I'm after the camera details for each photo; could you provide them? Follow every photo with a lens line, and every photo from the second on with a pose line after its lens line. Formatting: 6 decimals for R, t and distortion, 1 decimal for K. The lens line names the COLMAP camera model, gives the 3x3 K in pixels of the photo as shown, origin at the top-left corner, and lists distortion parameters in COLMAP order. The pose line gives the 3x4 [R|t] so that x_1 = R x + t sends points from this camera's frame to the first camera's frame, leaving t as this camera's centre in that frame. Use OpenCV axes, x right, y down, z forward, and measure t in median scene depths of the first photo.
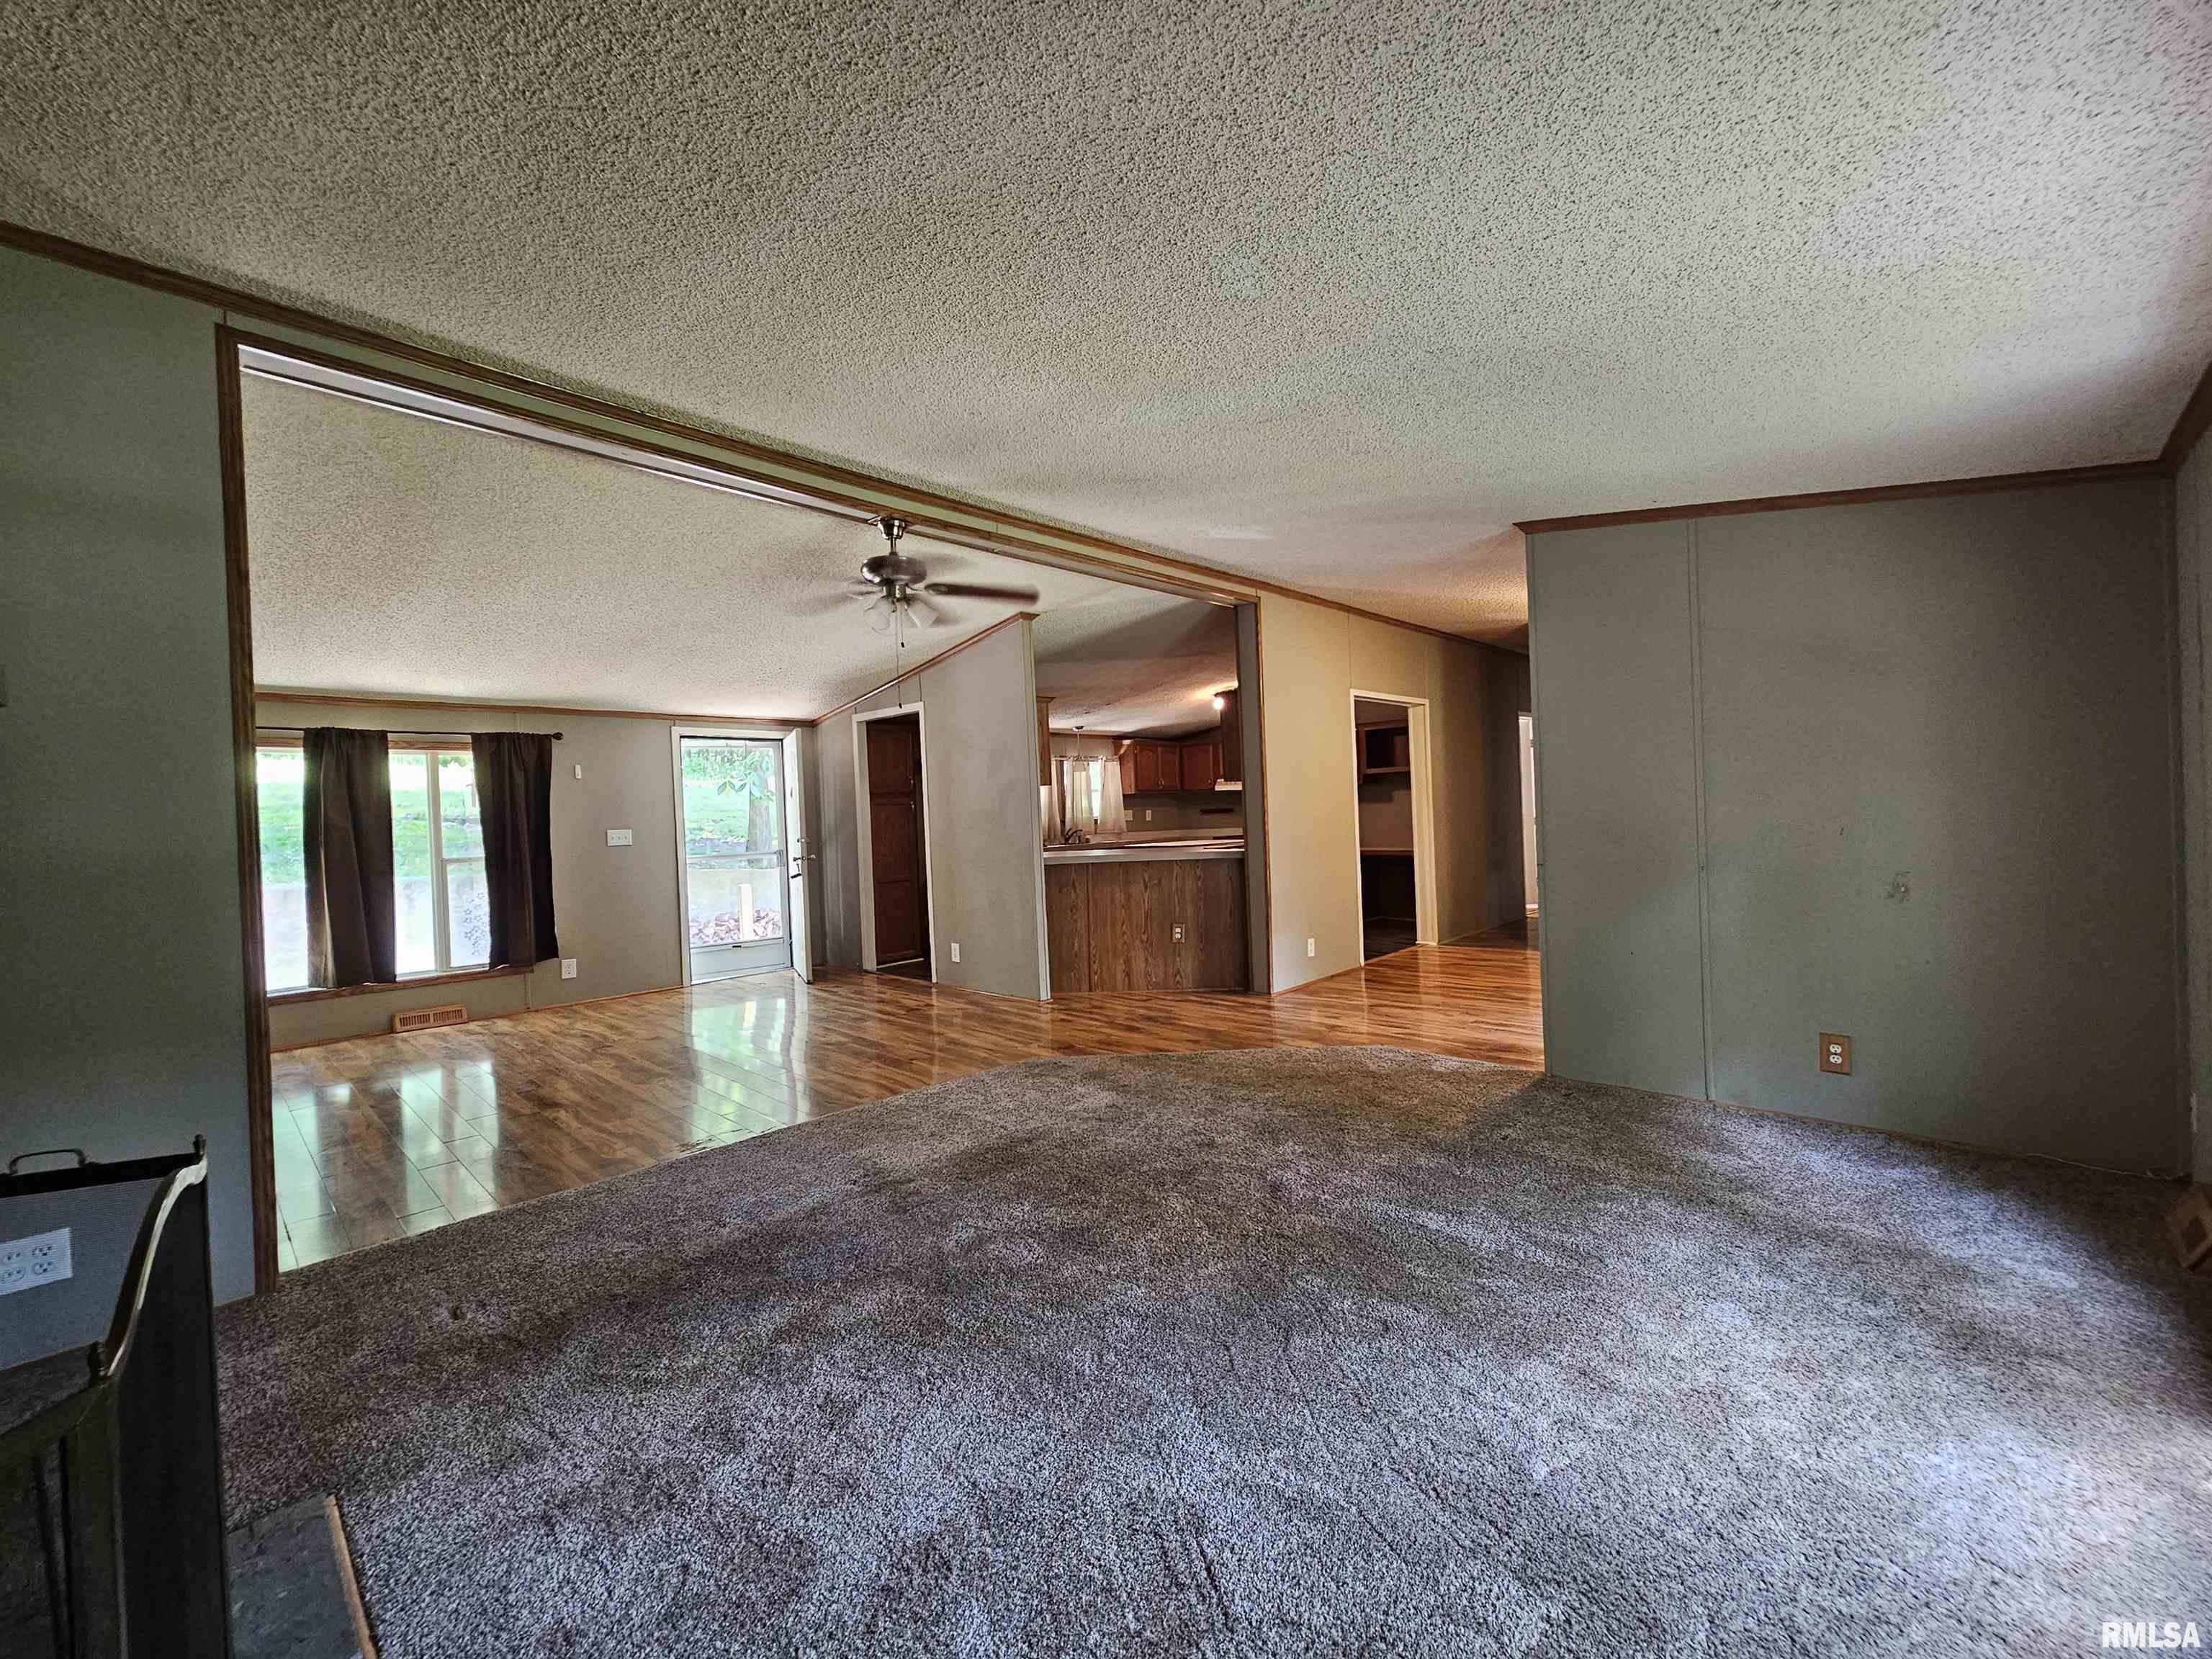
lens RADIAL K [[901.8, 0, 1114.4], [0, 901.8, 822.6], [0, 0, 1]] dist [-0.001585, -0.000003]
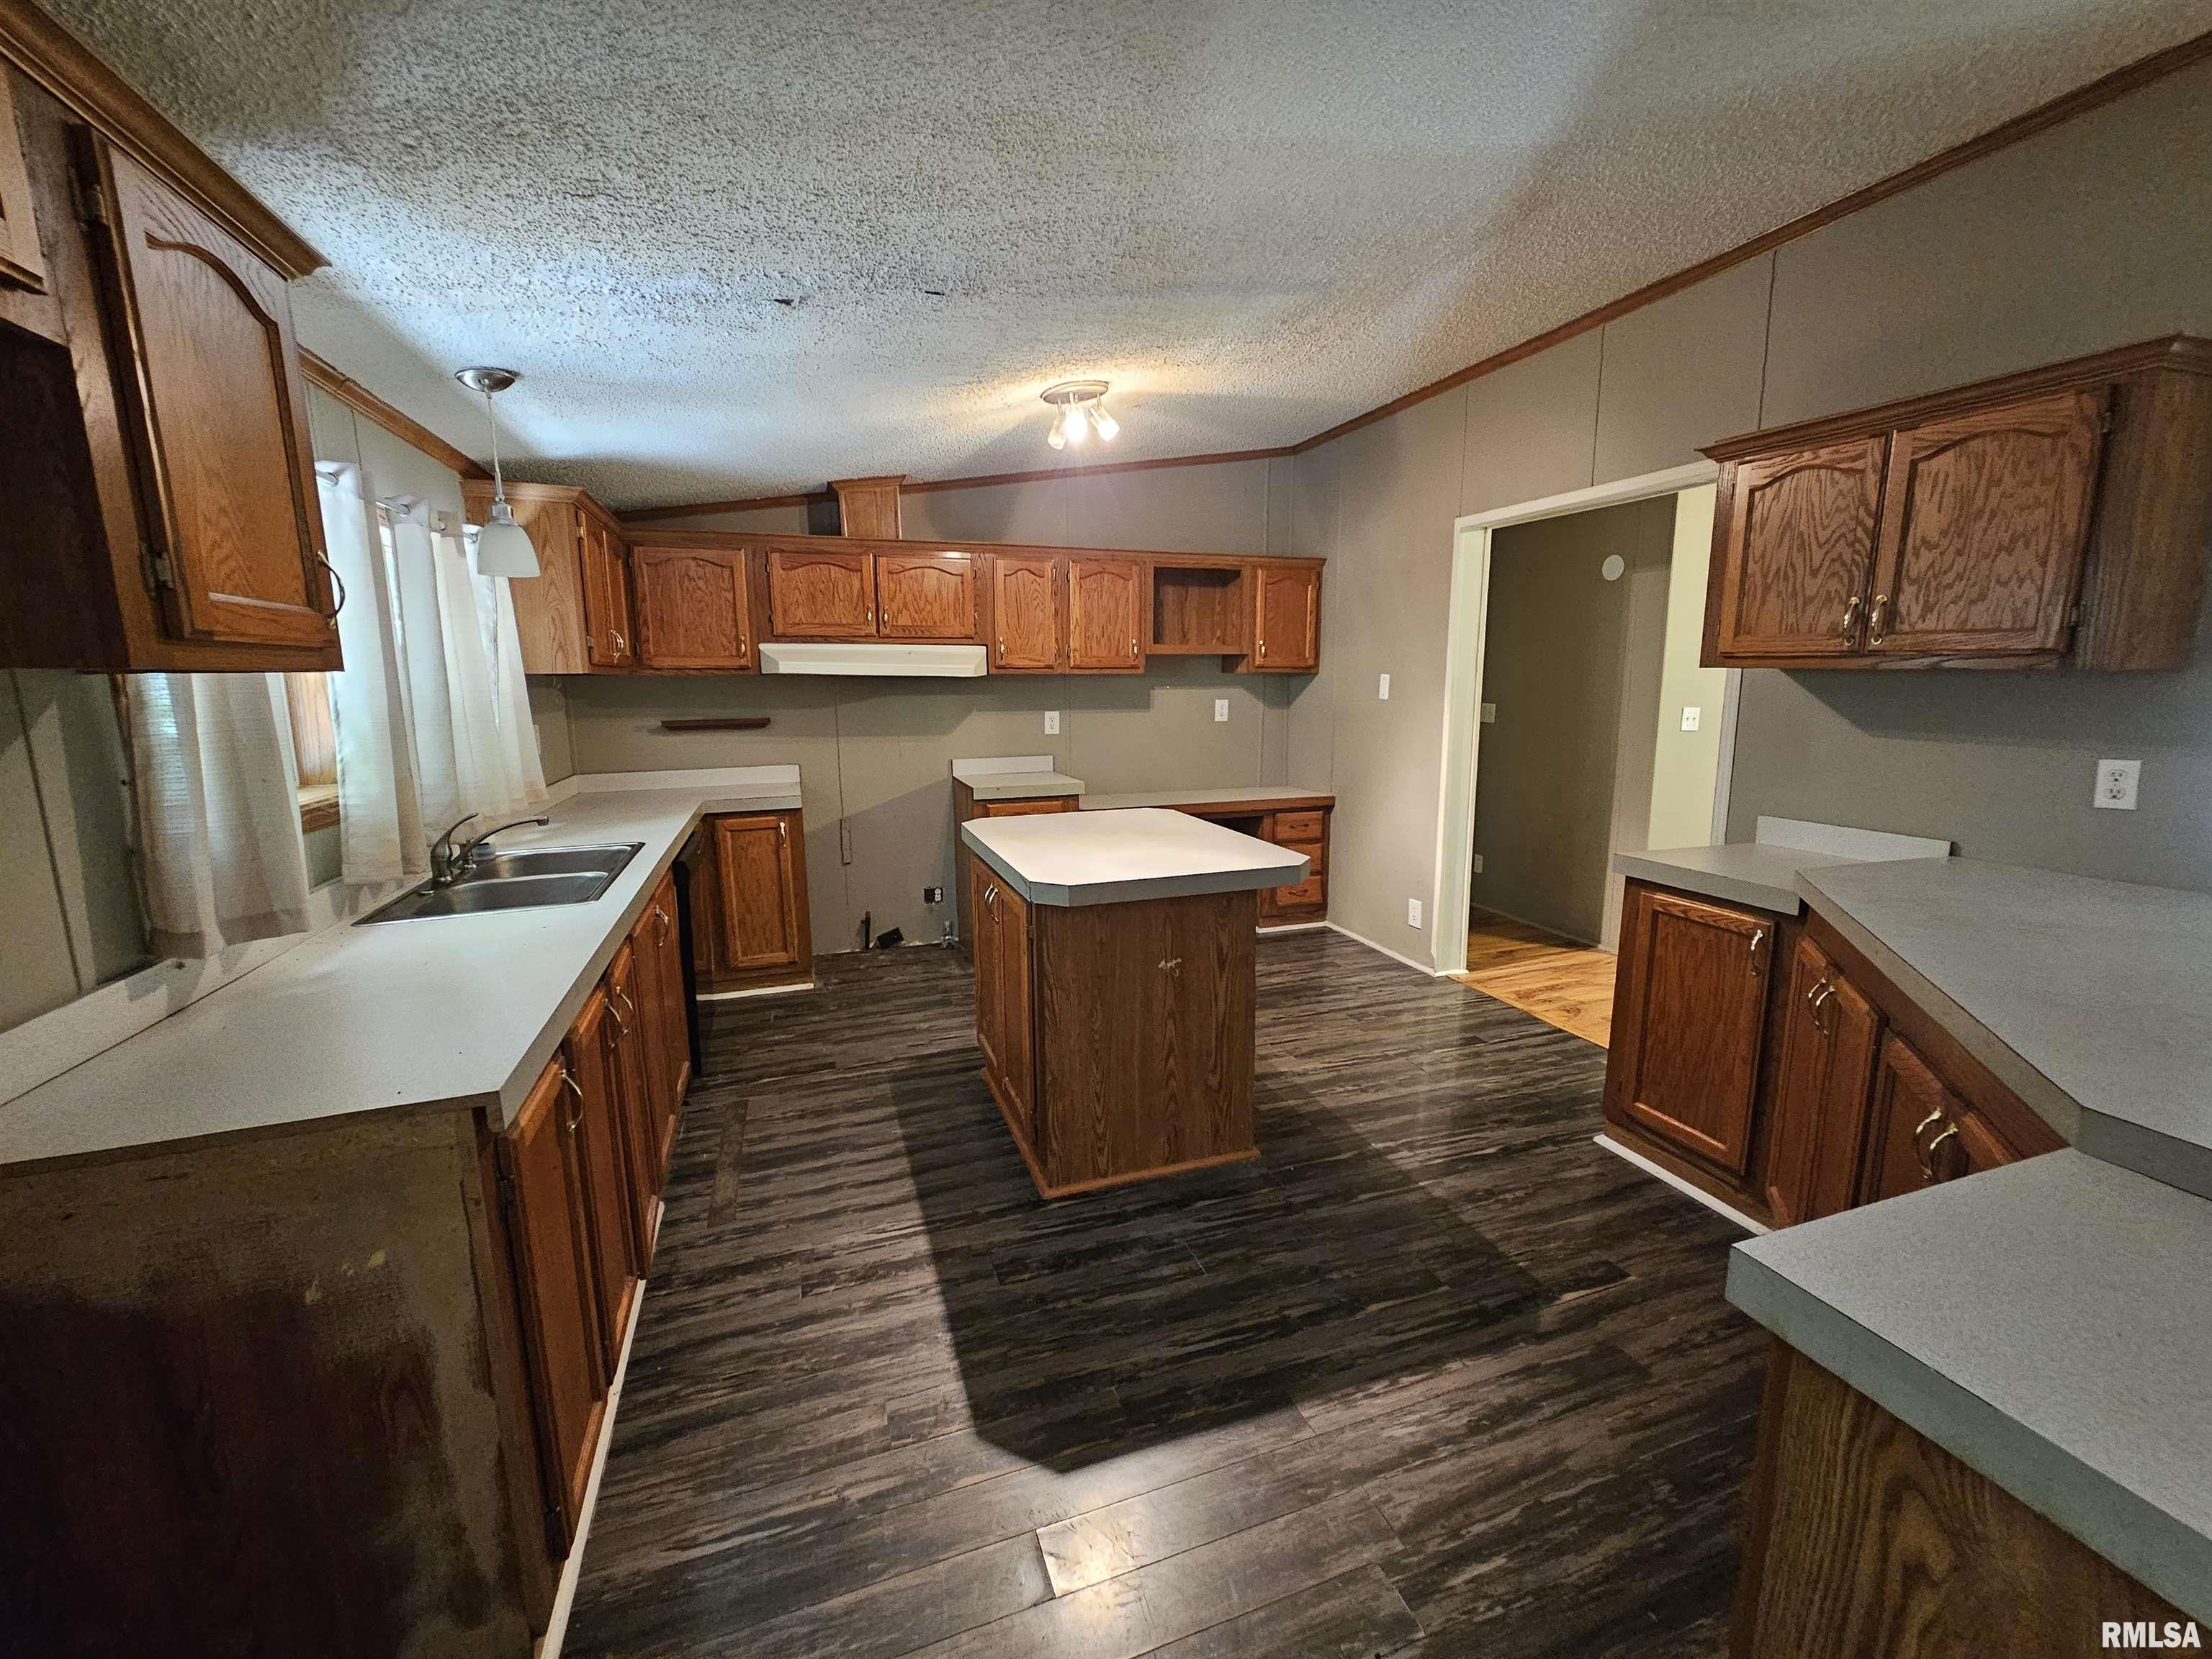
lens RADIAL K [[897.9, 0, 1112.5], [0, 897.9, 821.3], [0, 0, 1]] dist [-0.000961, 0.000137]
pose [[0.448975, -0.108807, 0.886895, -0.304417], [-0.000367, 0.992536, 0.121953, -0.035000], [-0.893544, -0.055079, 0.445584, 1.247706]]
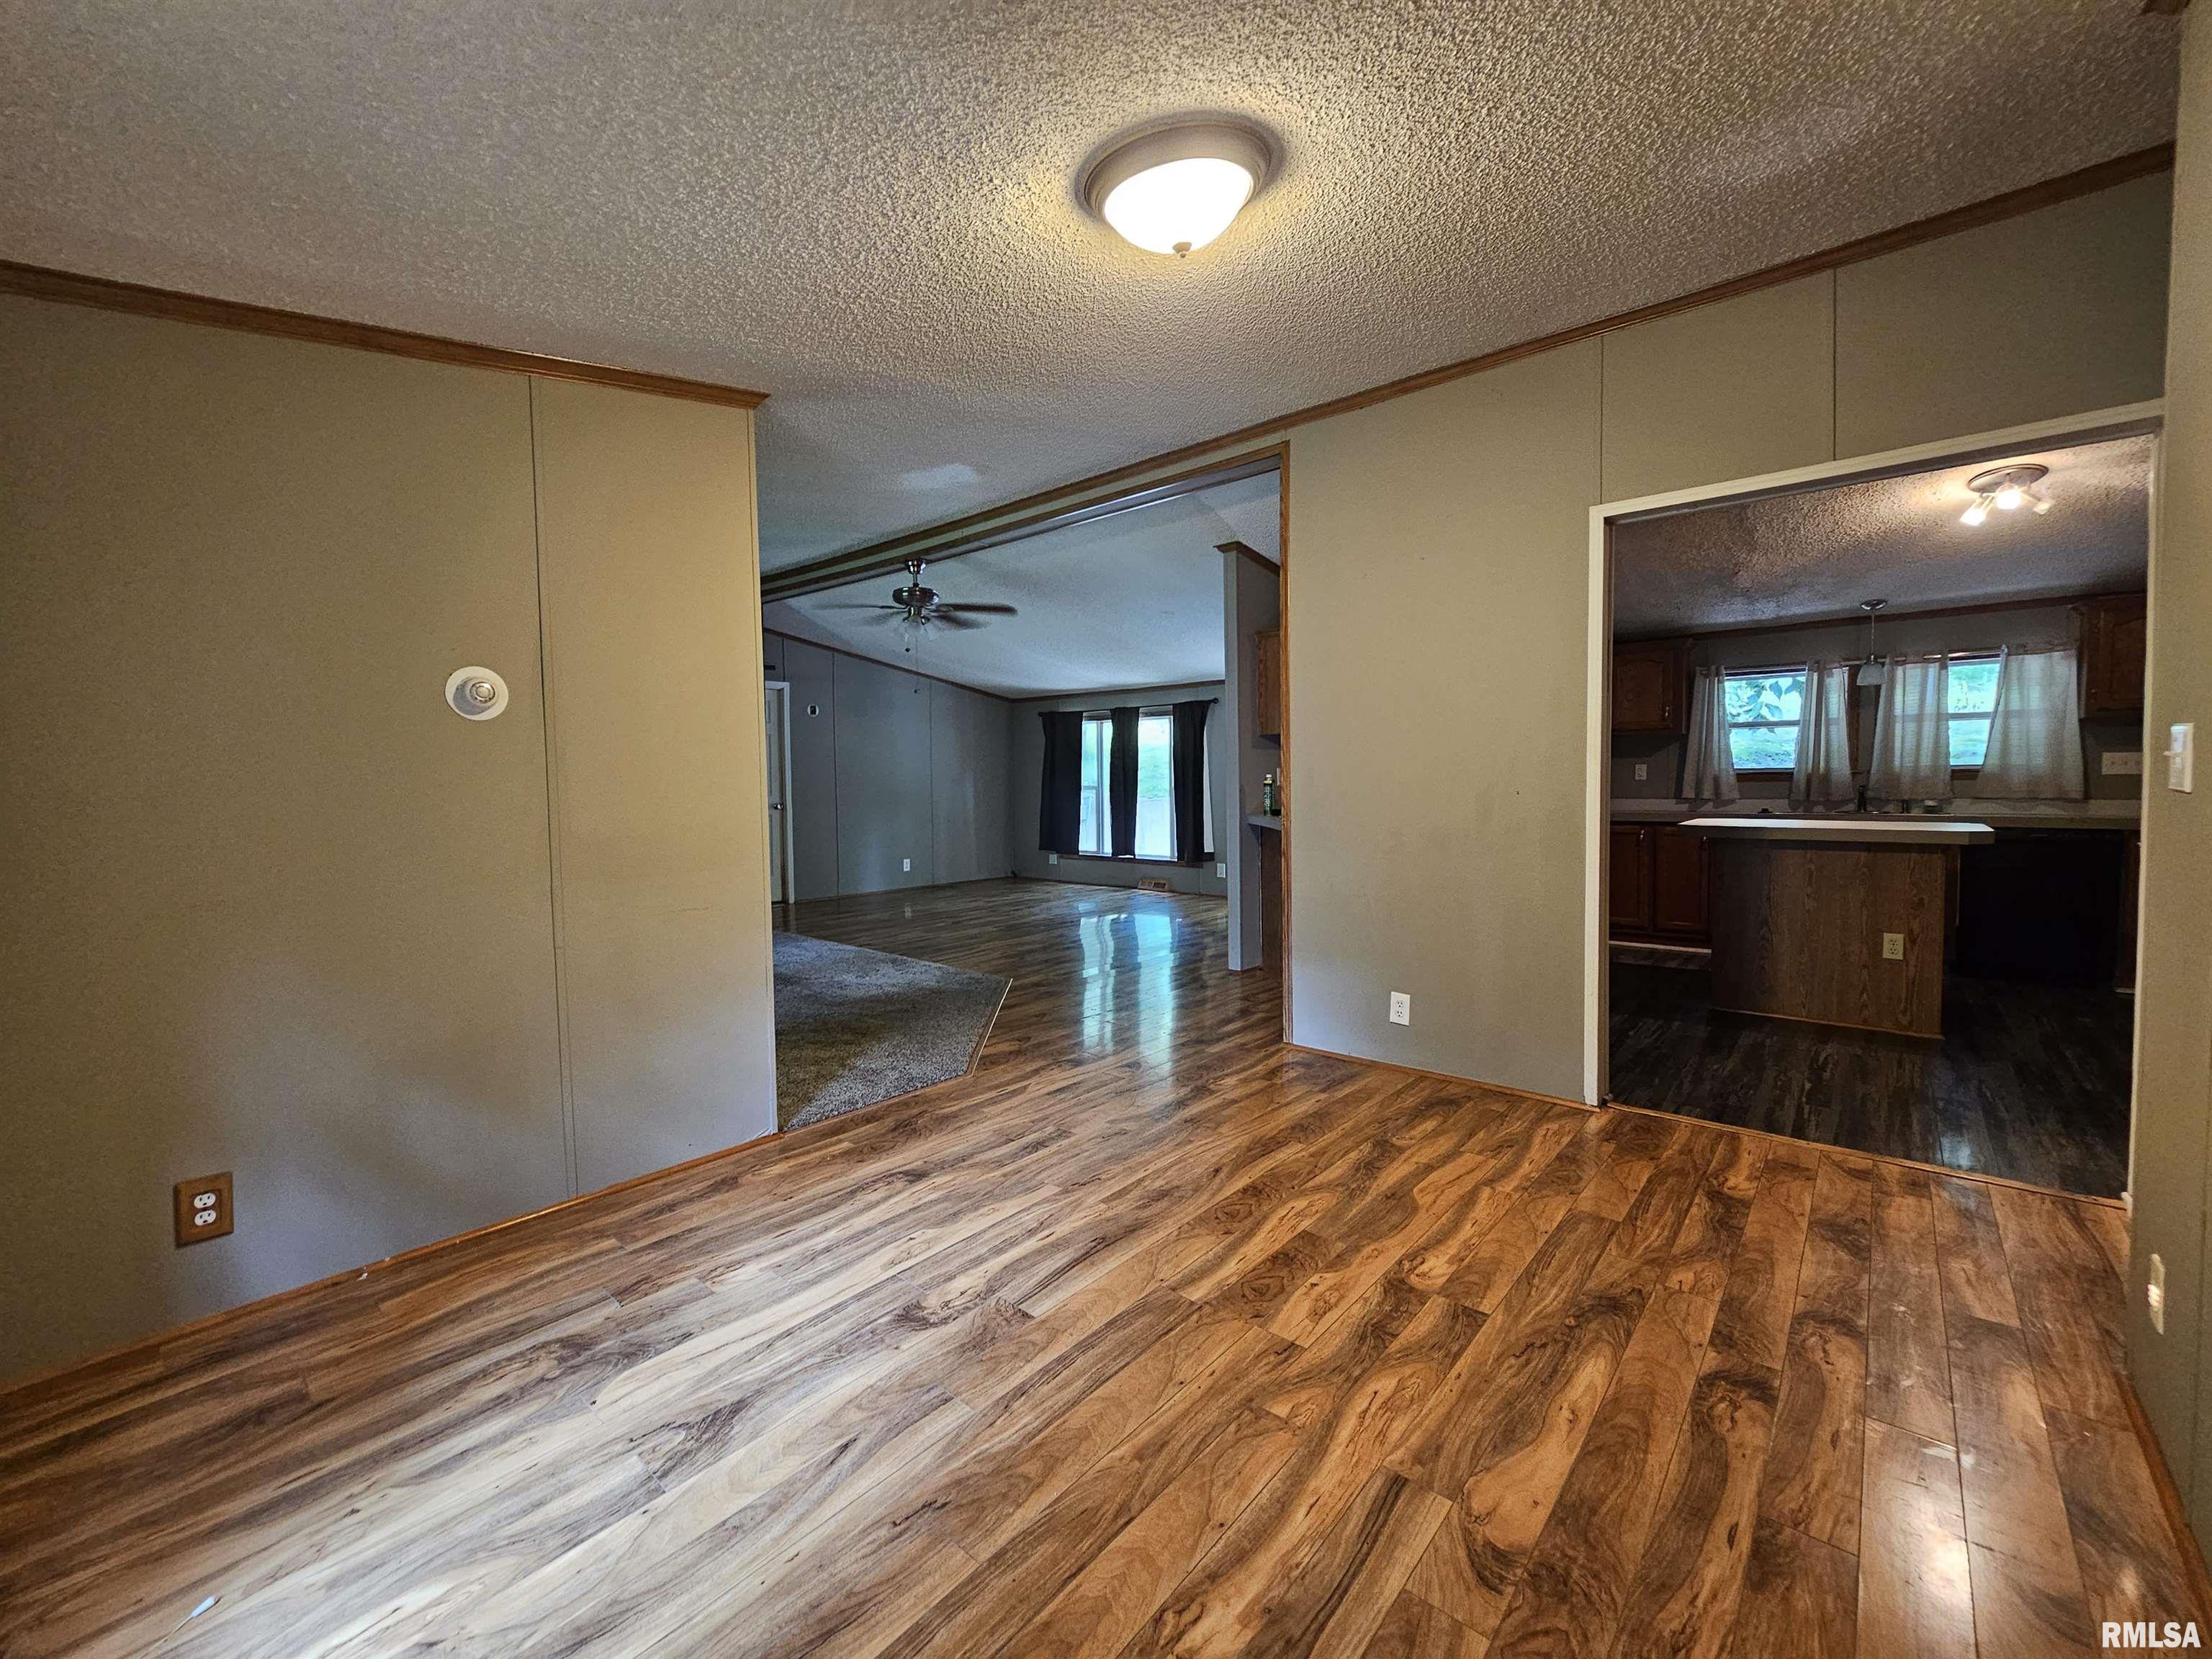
lens RADIAL K [[897.9, 0, 1112.5], [0, 897.9, 821.3], [0, 0, 1]] dist [-0.000961, 0.000137]
pose [[0.051682, 0.084440, -0.995087, 0.821500], [-0.000220, 0.996420, 0.084541, -0.031517], [0.998664, -0.004150, 0.051516, 0.839265]]
